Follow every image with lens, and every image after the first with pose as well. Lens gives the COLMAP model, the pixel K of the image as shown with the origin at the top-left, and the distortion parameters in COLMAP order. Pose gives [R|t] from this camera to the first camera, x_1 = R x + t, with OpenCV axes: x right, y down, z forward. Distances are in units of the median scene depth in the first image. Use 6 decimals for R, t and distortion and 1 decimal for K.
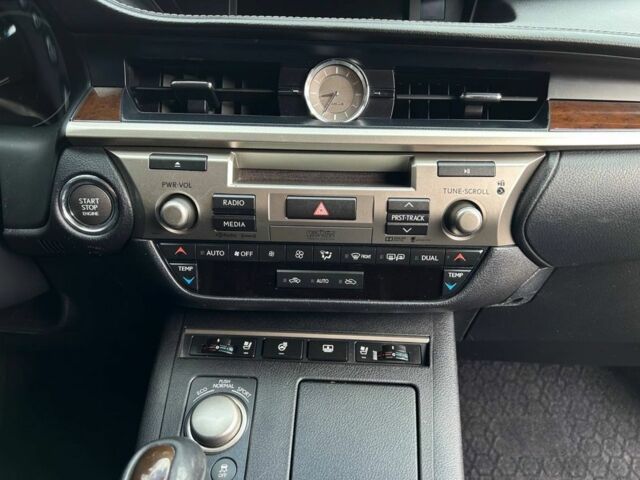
lens RADIAL K [[495.3, 0, 322.0], [0, 495.3, 241.0], [0, 0, 1]] dist [0.054584, -0.060777]
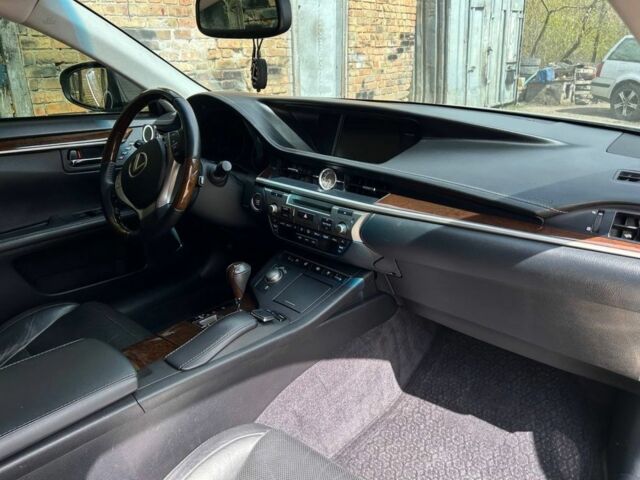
lens RADIAL K [[495.3, 0, 322.0], [0, 495.3, 241.0], [0, 0, 1]] dist [0.054584, -0.060777]
pose [[0.740711, 0.221224, -0.634355, 2.023805], [-0.233637, 0.970115, 0.065507, -0.133794], [0.629889, 0.099688, 0.770261, -1.286377]]
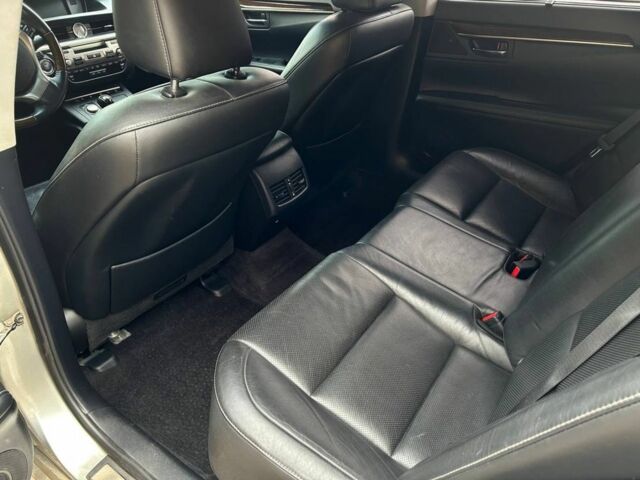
lens RADIAL K [[495.3, 0, 322.0], [0, 495.3, 241.0], [0, 0, 1]] dist [0.054584, -0.060777]
pose [[0.531564, -0.478082, 0.699198, -3.048969], [0.288220, 0.878314, 0.381436, 0.293602], [-0.796473, -0.001235, 0.604673, -3.683580]]
